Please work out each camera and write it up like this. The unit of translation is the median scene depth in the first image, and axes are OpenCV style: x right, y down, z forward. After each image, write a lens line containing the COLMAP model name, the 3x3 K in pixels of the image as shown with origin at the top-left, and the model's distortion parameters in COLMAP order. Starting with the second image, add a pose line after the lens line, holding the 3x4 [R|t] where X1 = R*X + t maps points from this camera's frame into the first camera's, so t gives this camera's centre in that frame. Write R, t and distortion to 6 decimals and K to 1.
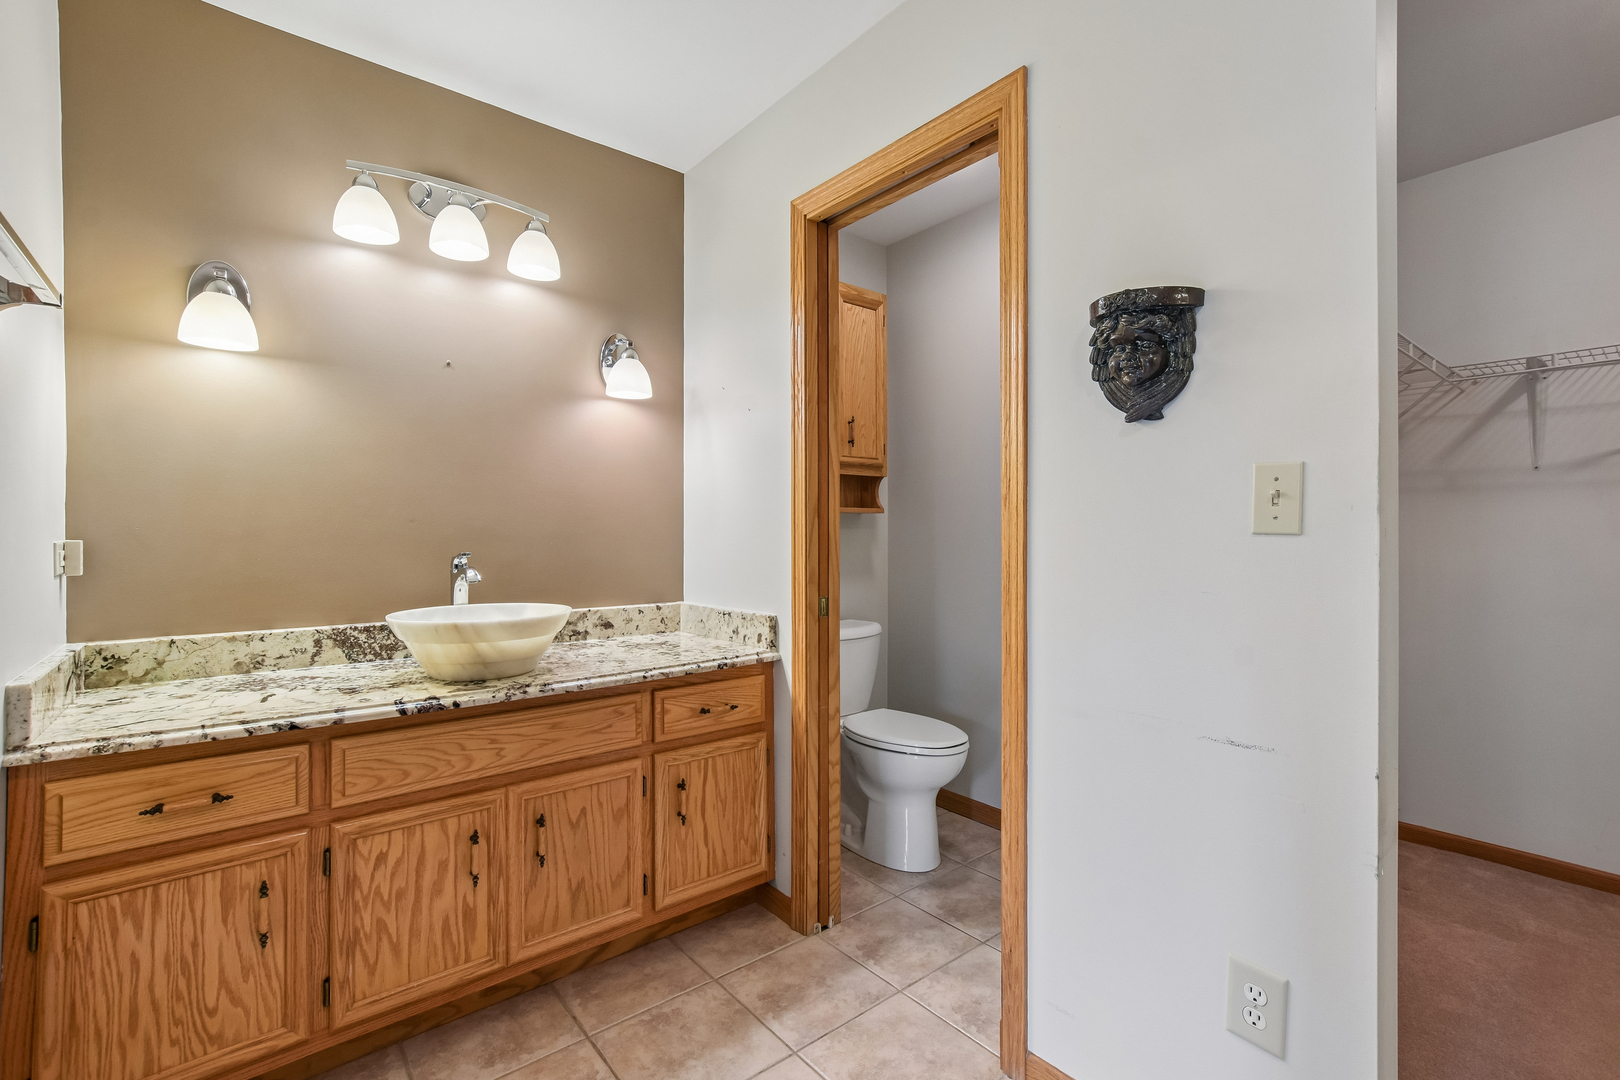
lens RADIAL K [[726.6, 0, 806.7], [0, 726.6, 516.0], [0, 0, 1]] dist [0.020277, -0.000410]
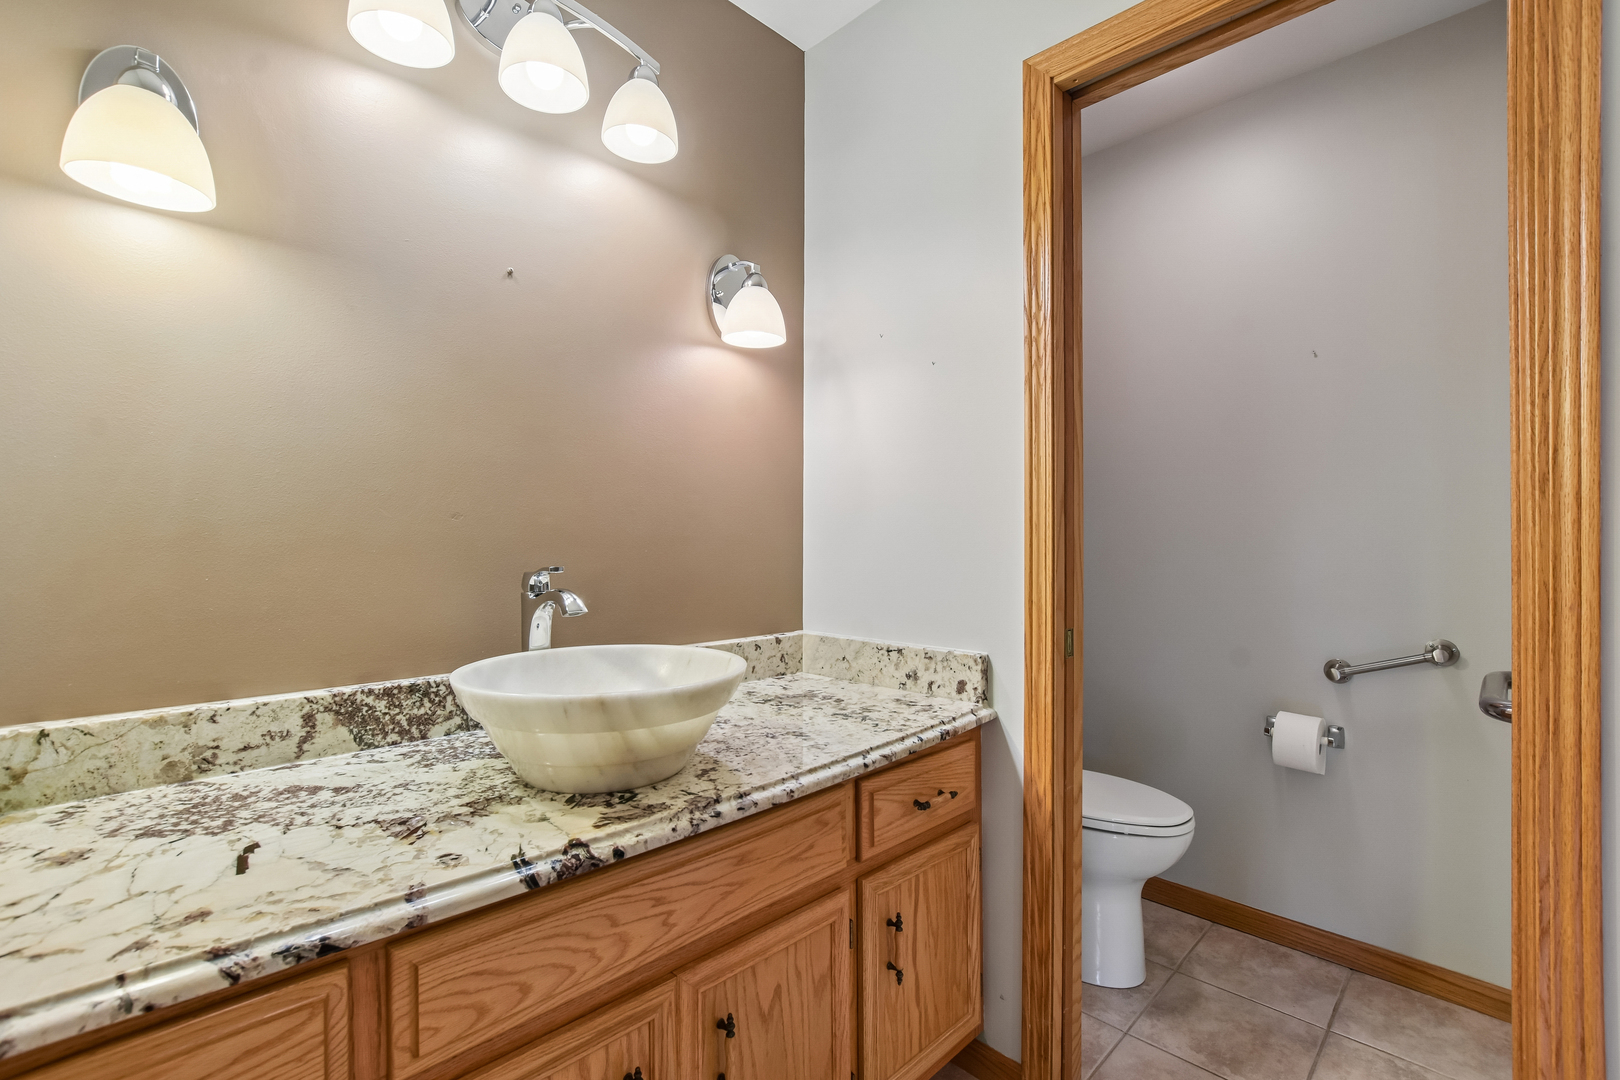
lens RADIAL K [[721.1, 0, 812.8], [0, 721.1, 519.7], [0, 0, 1]] dist [-0.002994, 0.001502]
pose [[0.993961, 0.005260, 0.109606, -0.339681], [-0.004832, 0.999980, -0.004168, 0.012905], [-0.109625, 0.003613, 0.993966, 0.392356]]
